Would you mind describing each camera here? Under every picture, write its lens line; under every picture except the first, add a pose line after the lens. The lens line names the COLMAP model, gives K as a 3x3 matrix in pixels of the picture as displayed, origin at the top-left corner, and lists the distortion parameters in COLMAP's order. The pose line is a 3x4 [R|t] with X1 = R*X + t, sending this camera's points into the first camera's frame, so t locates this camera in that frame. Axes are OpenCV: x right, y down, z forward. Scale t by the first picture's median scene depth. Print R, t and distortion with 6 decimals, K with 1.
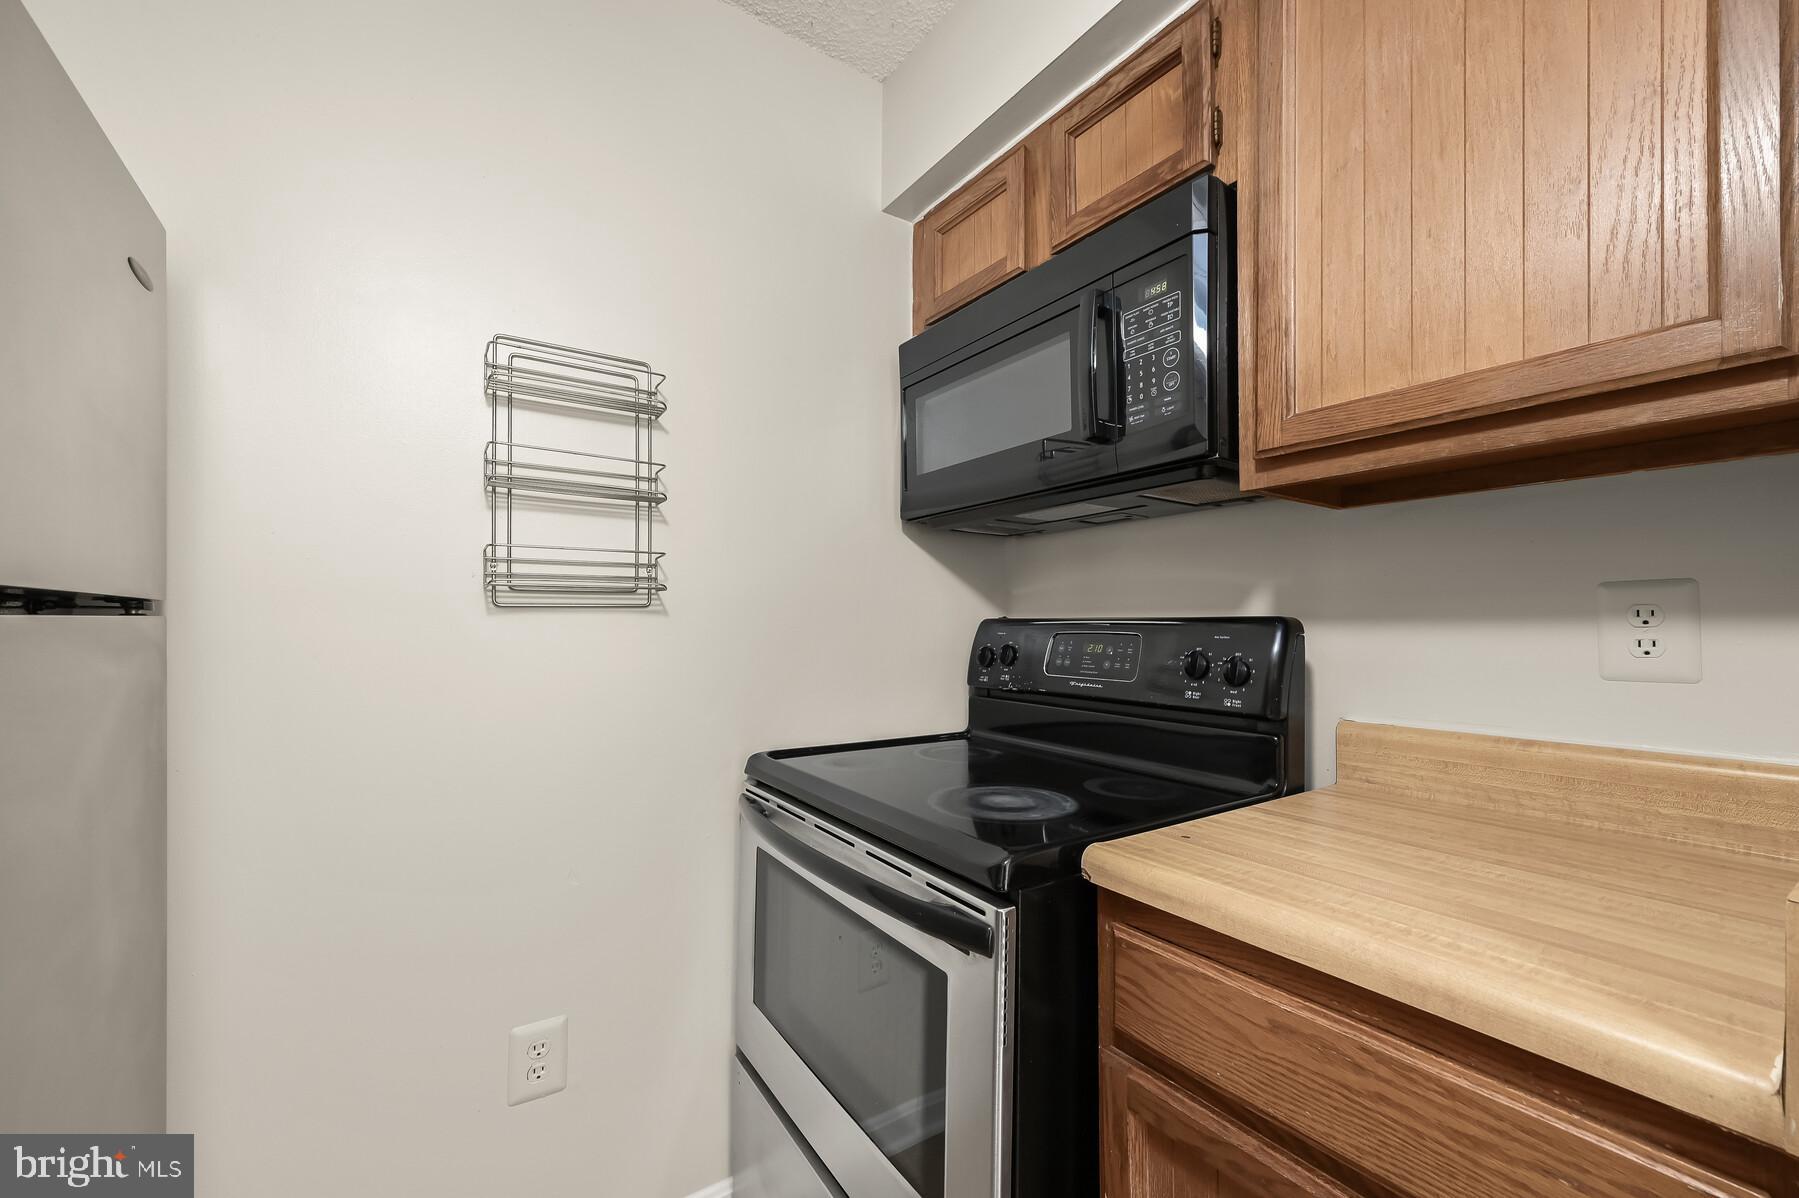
lens RADIAL K [[707.5, 0, 898.6], [0, 707.5, 614.6], [0, 0, 1]] dist [0.007707, 0.000063]
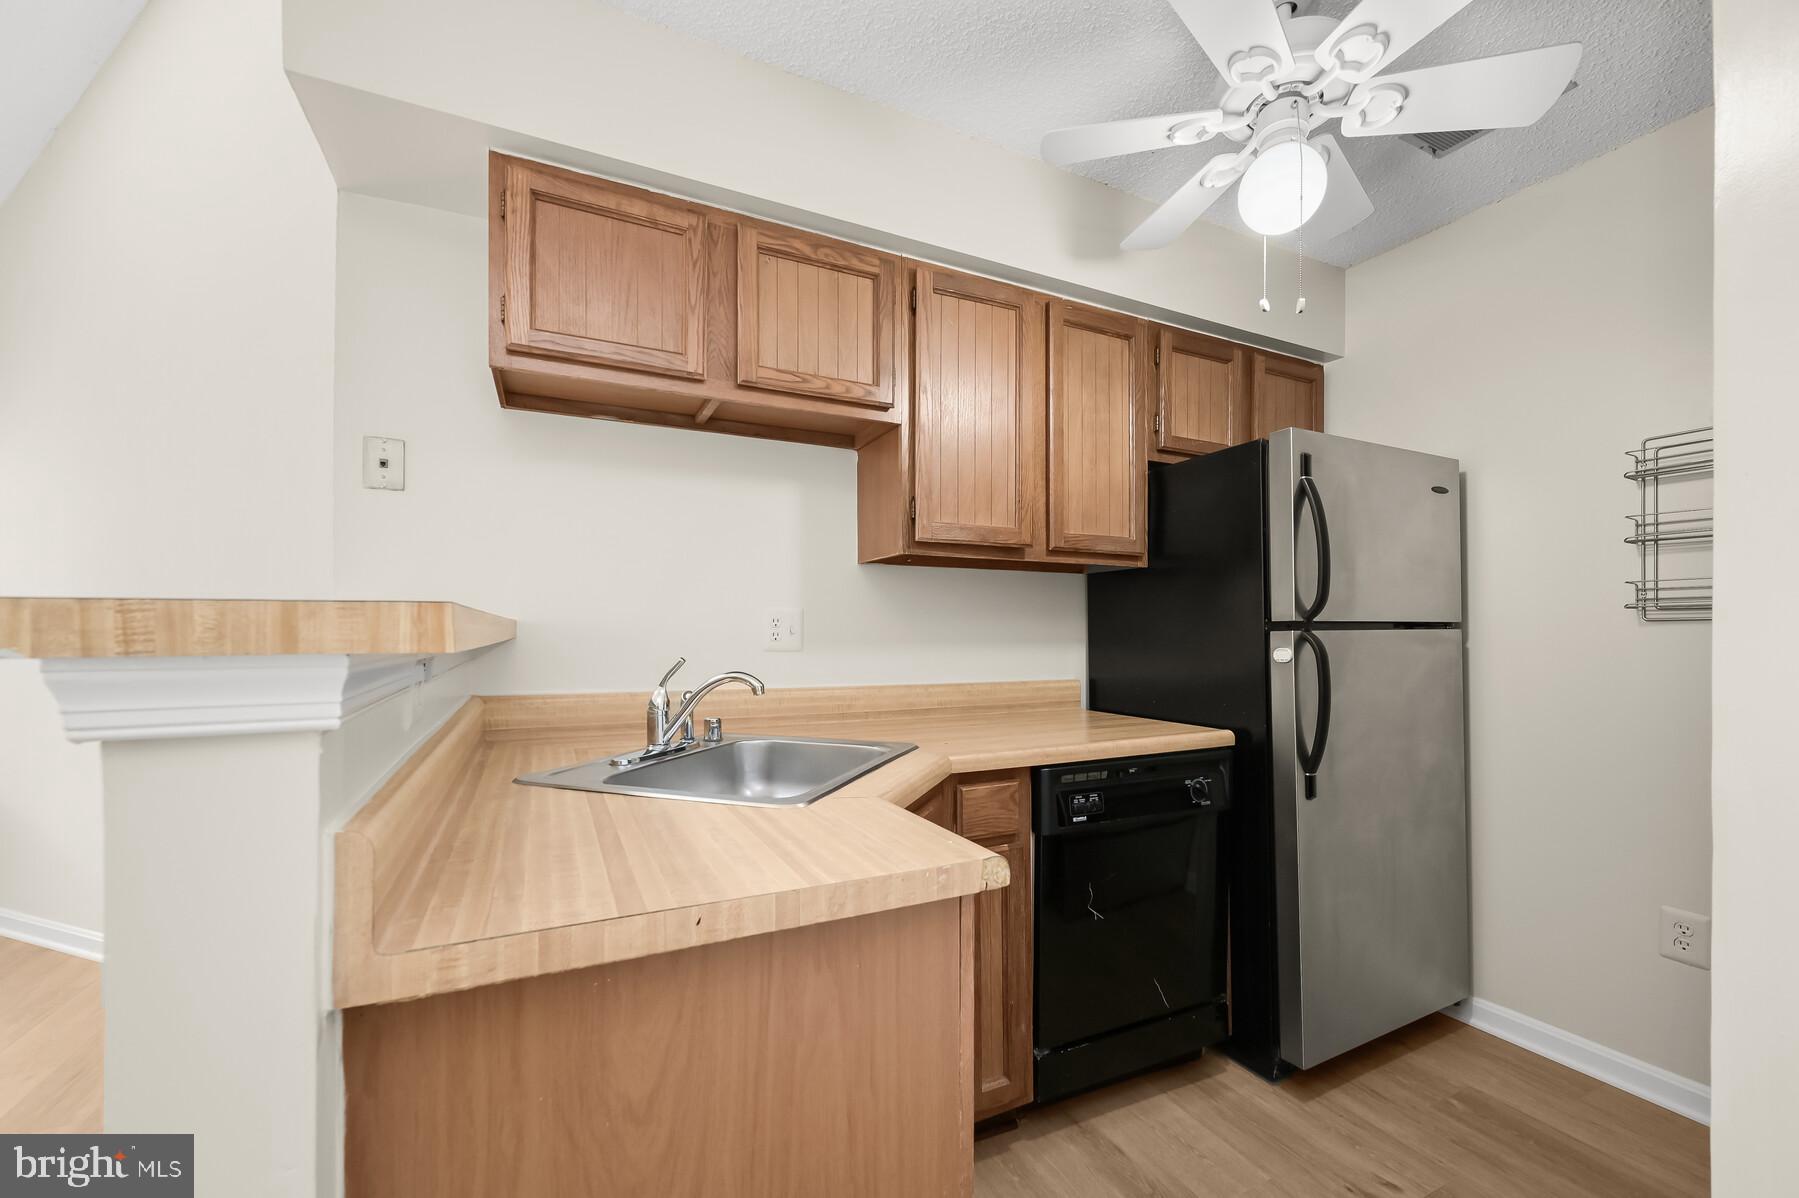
lens RADIAL K [[726.1, 0, 904.9], [0, 726.1, 631.7], [0, 0, 1]] dist [-0.001252, 0.000145]
pose [[-0.131619, -0.001092, -0.991300, 1.150974], [0.015203, 0.999880, -0.003120, -0.006968], [0.991184, -0.015482, -0.131586, -0.352049]]
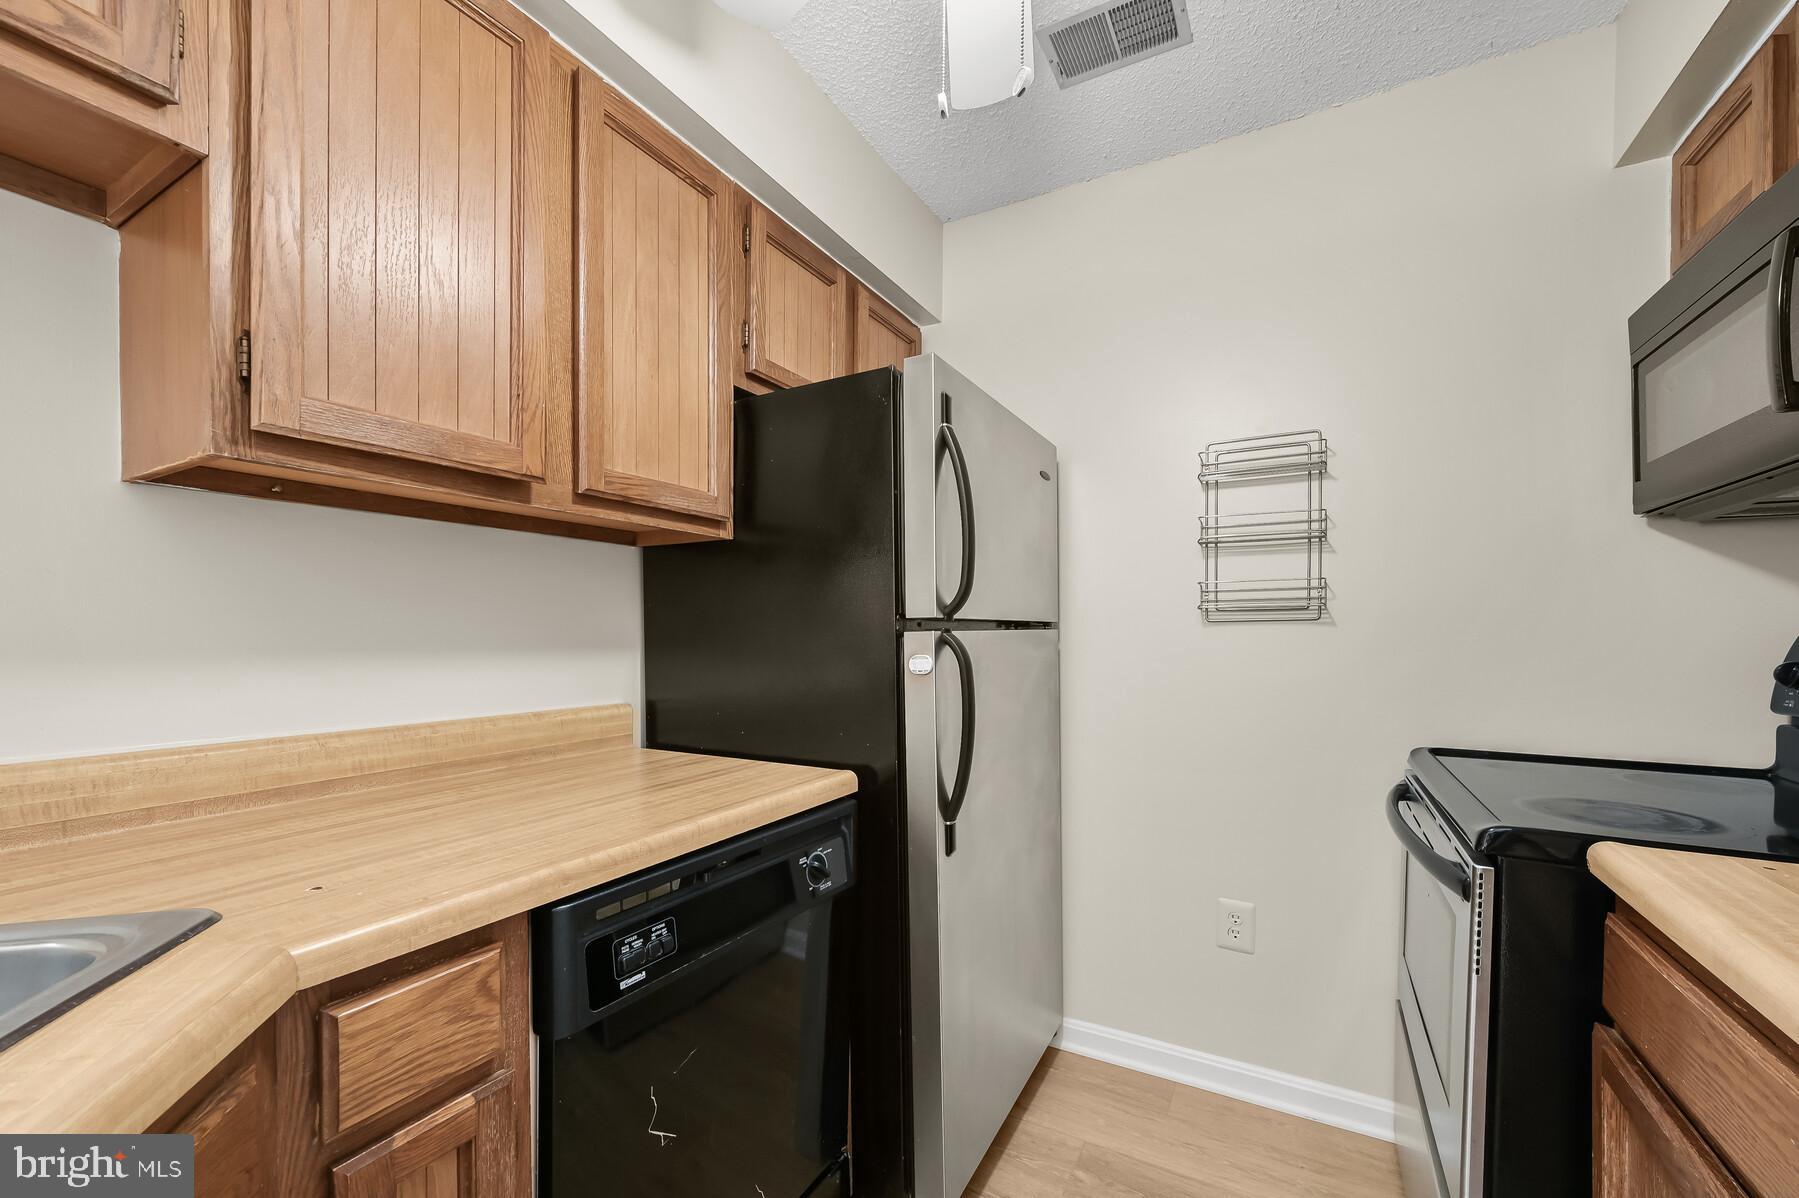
lens RADIAL K [[726.1, 0, 904.9], [0, 726.1, 631.7], [0, 0, 1]] dist [-0.001252, 0.000145]
pose [[0.450485, -0.001097, -0.892783, 0.533044], [0.013759, 0.999889, 0.005714, -0.007584], [0.892678, -0.014858, 0.450450, -0.290870]]
